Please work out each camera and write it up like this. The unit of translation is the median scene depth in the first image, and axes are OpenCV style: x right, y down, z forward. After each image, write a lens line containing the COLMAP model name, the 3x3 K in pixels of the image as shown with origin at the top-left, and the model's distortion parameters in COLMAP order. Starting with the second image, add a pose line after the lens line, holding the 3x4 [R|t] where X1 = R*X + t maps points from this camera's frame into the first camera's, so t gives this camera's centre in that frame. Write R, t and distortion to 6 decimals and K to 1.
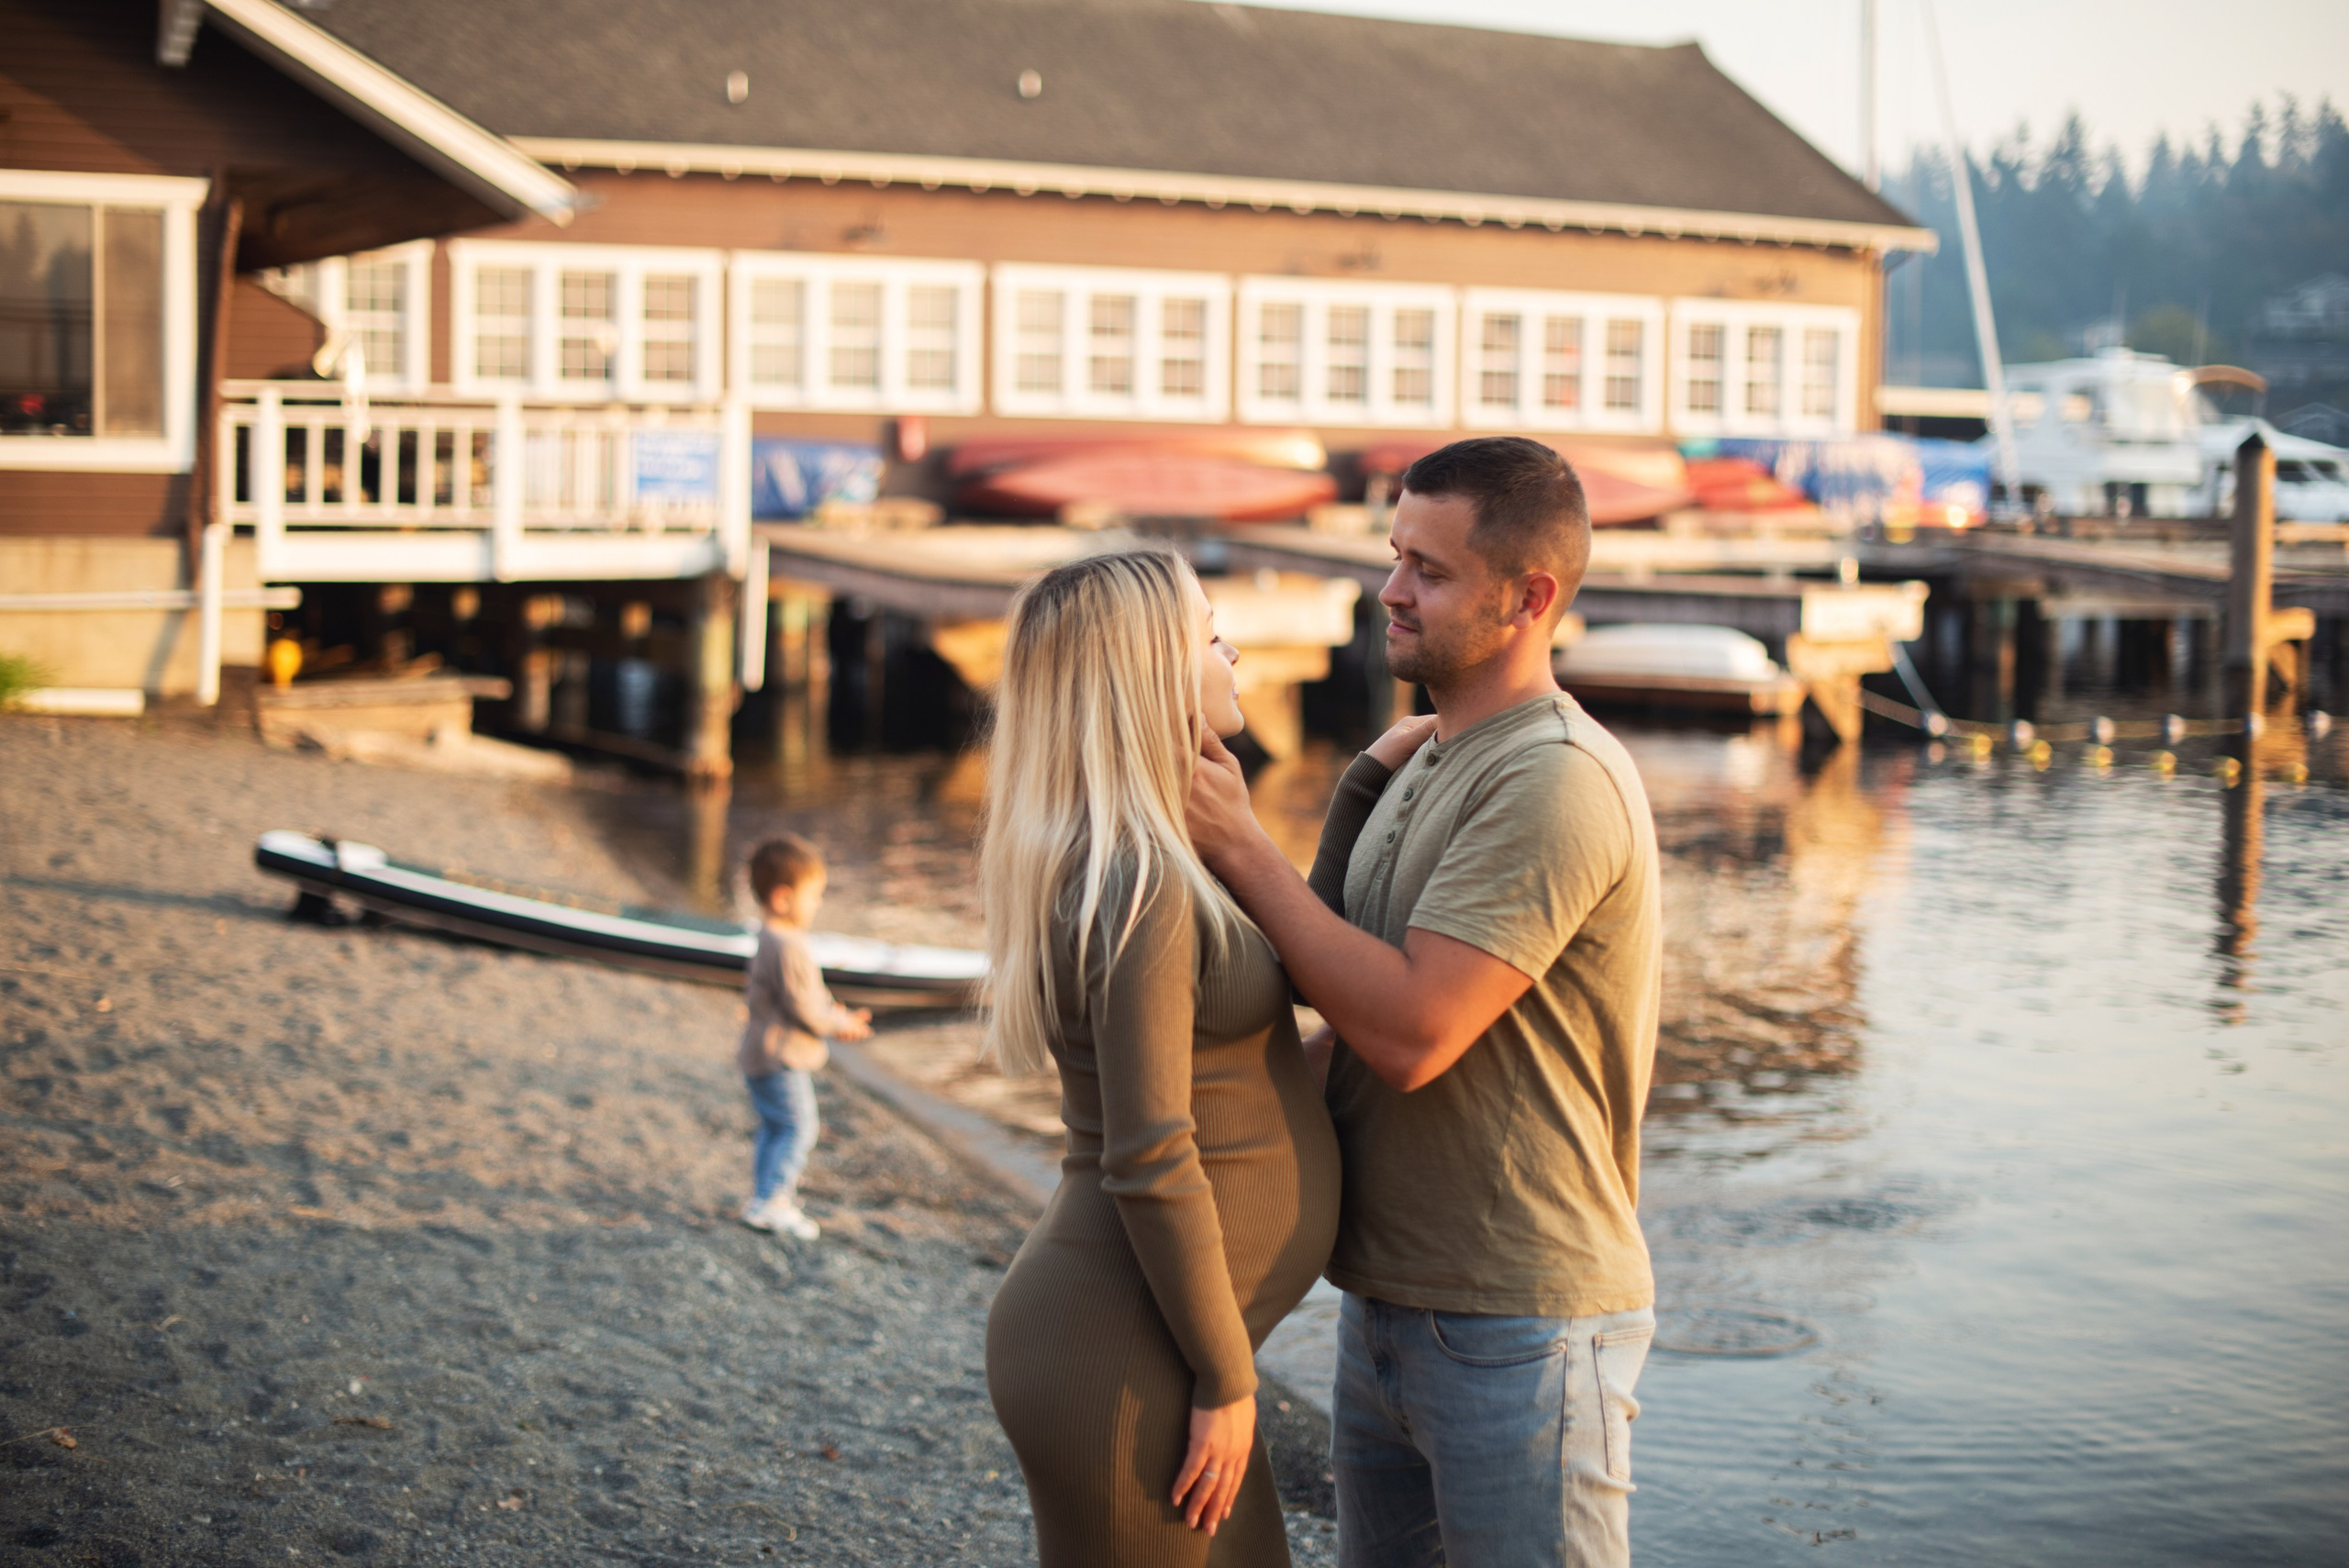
lens RADIAL K [[3361.6, 0, 1216.9], [0, 3361.6, 747.2], [0, 0, 1]] dist [-0.121722, 0.000000]
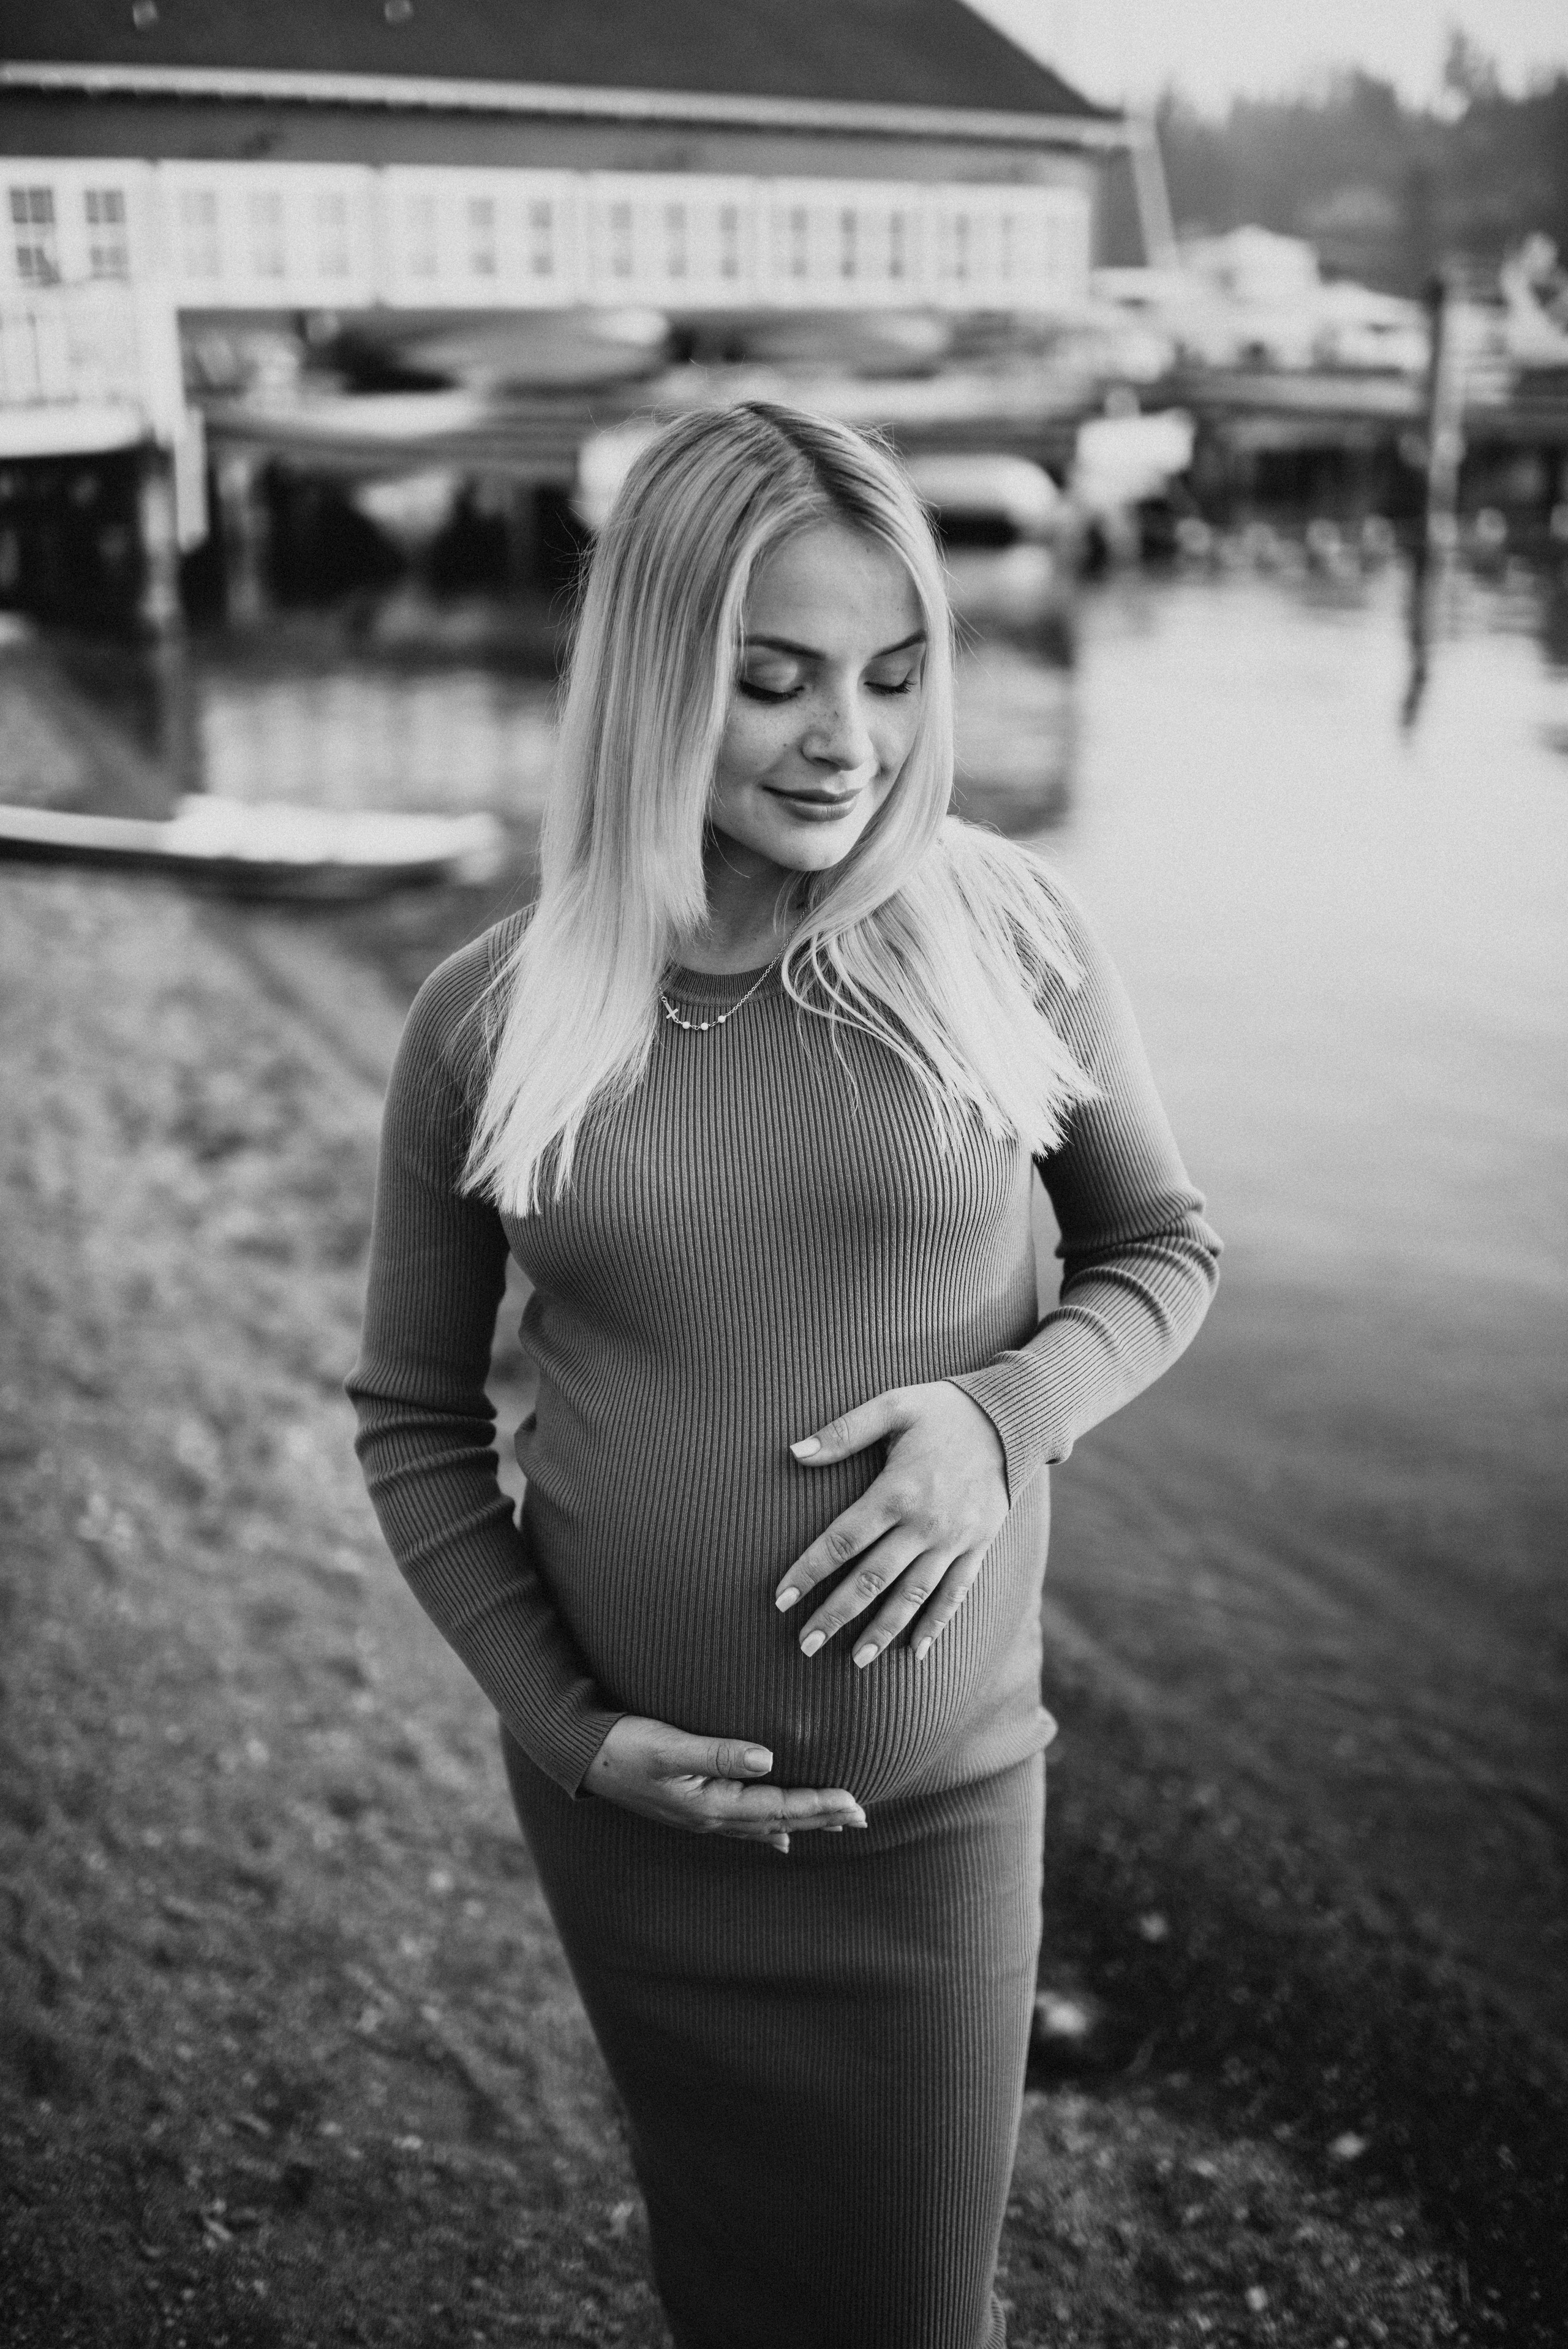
lens RADIAL K [[2328.3, 0, 737.0], [0, 2328.3, 1161.9], [0, 0, 1]] dist [-0.081511, 0.000000]
pose [[0.996422, -0.055819, 0.063467, -0.012558], [0.038122, 0.966988, 0.251953, -0.004253], [-0.075436, -0.248632, 0.965656, 0.137842]]
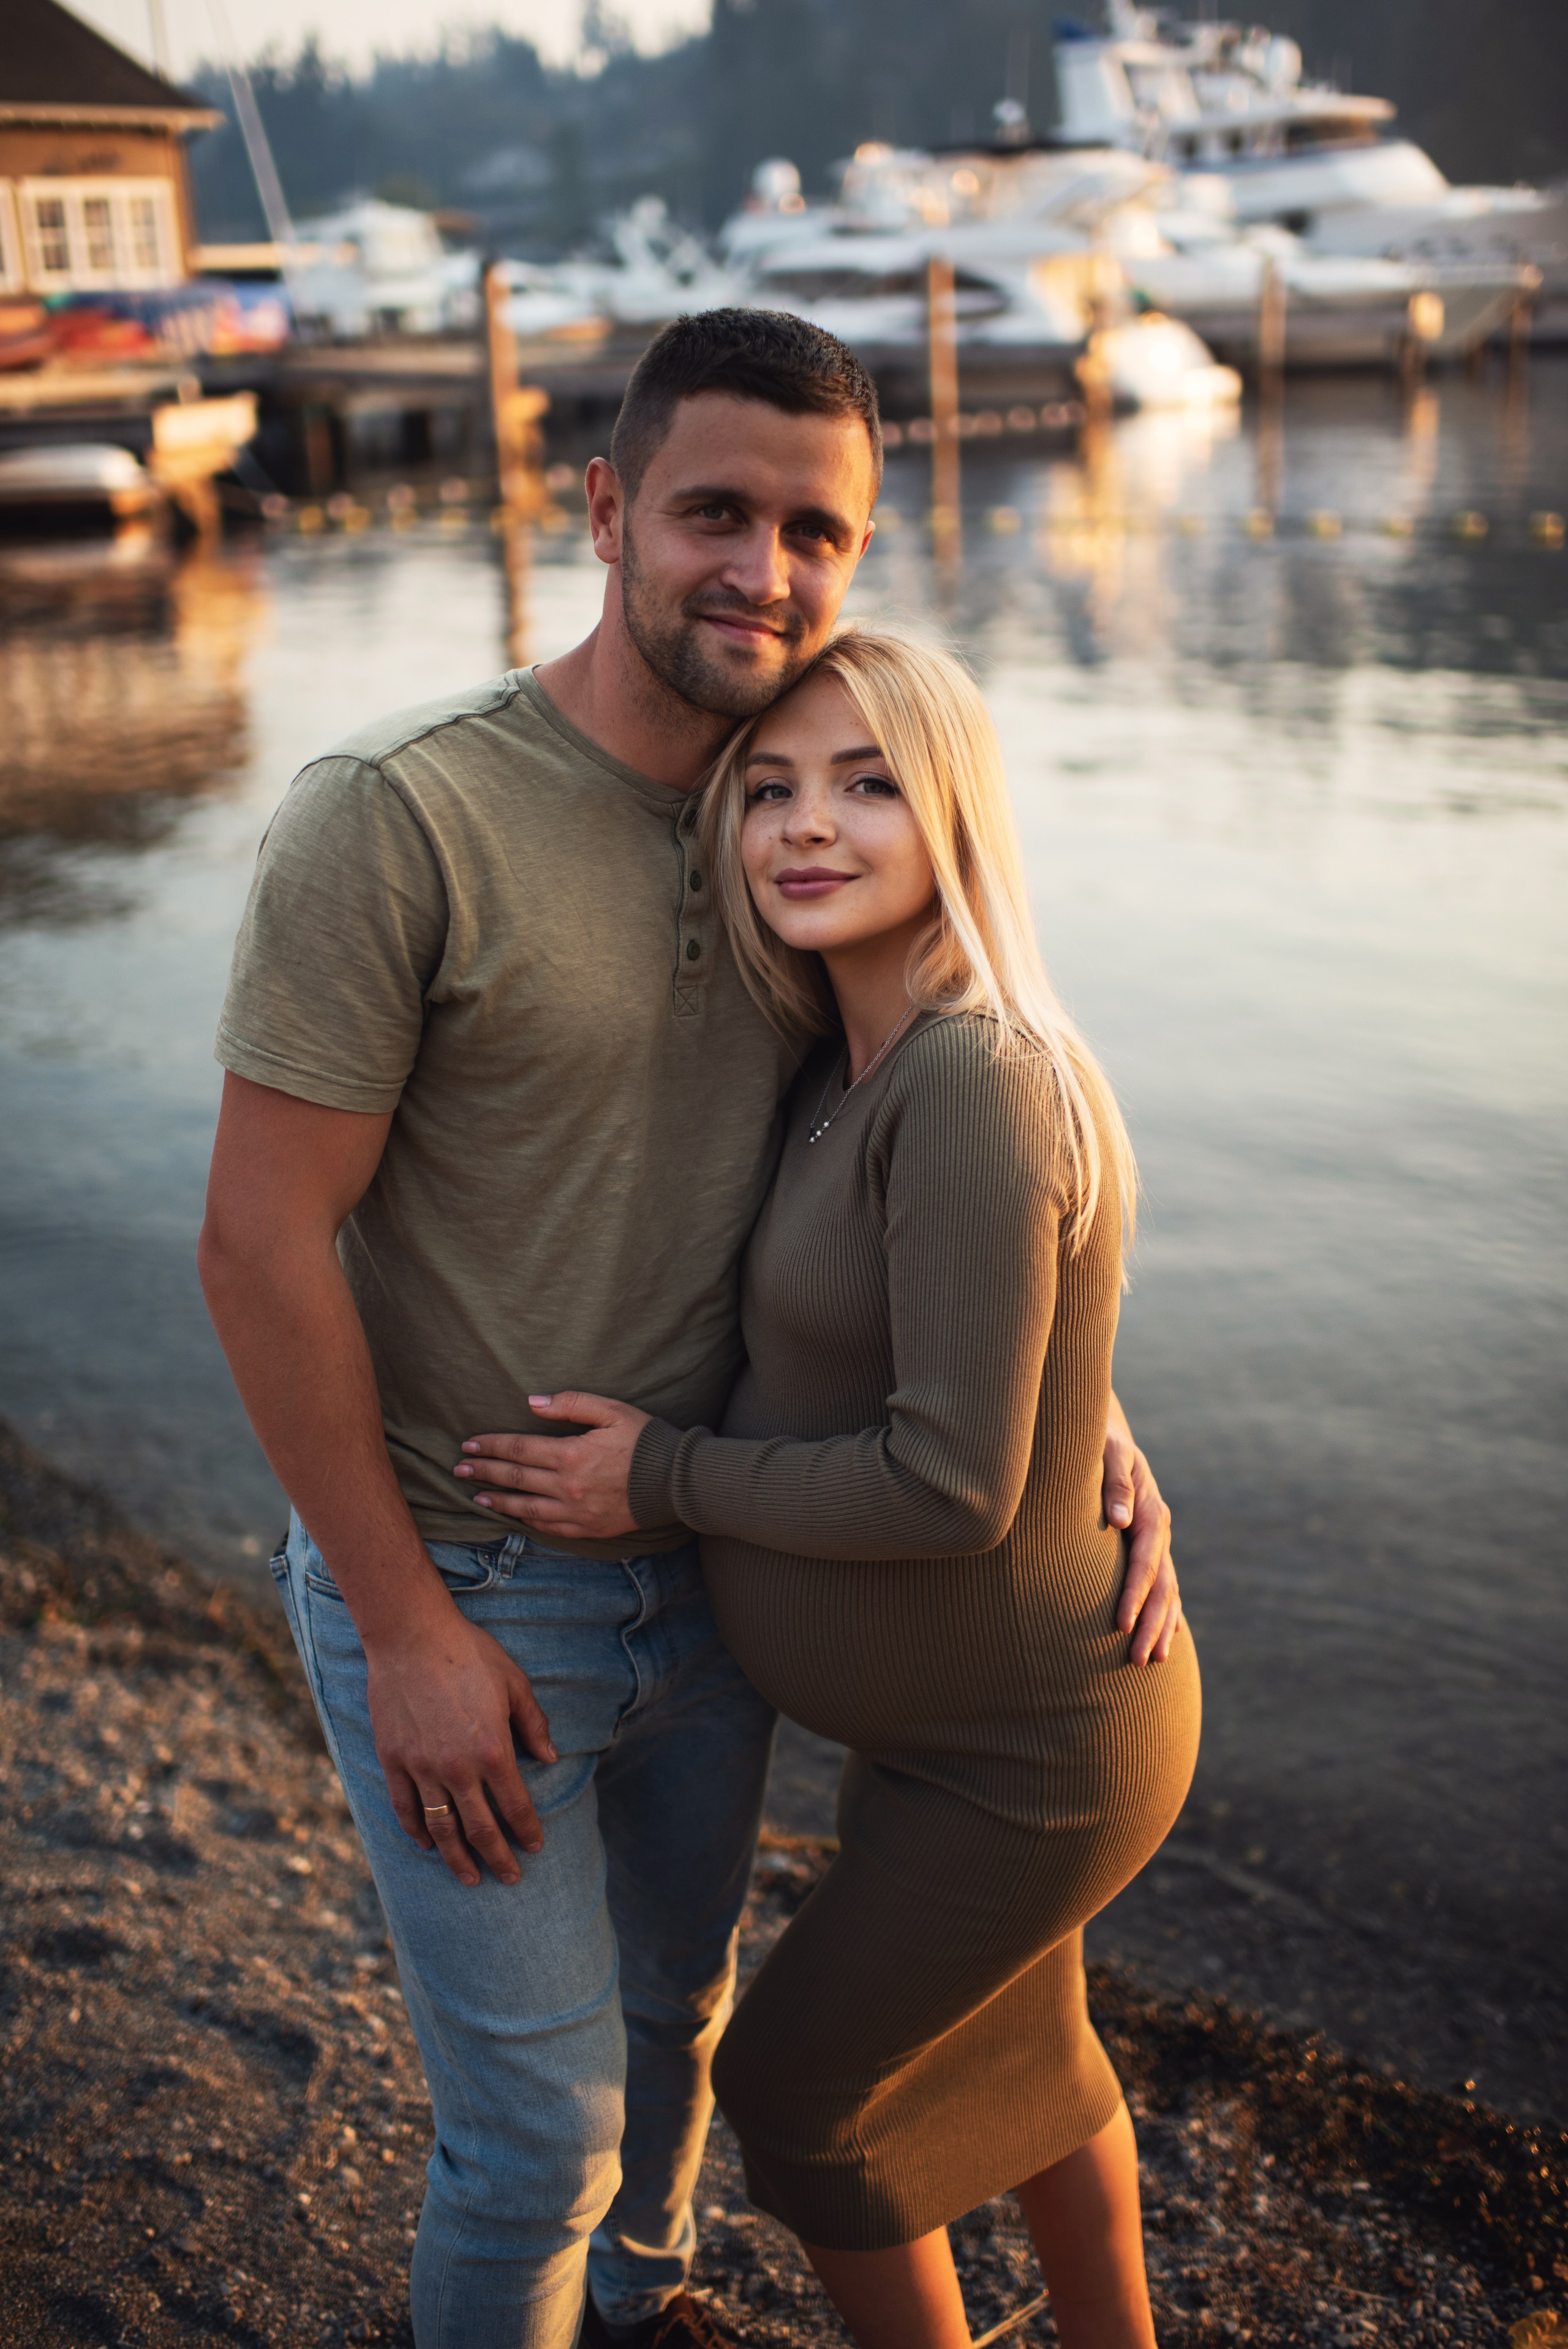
lens RADIAL K [[2328.3, 0, 797.4], [0, 2328.3, 1191.8], [0, 0, 1]] dist [-0.081511, 0.000000]
pose [[0.906162, -0.200710, 0.372272, 0.012586], [0.088507, 0.950723, 0.297141, -0.001148], [-0.413566, -0.236309, 0.879273, 0.063732]]
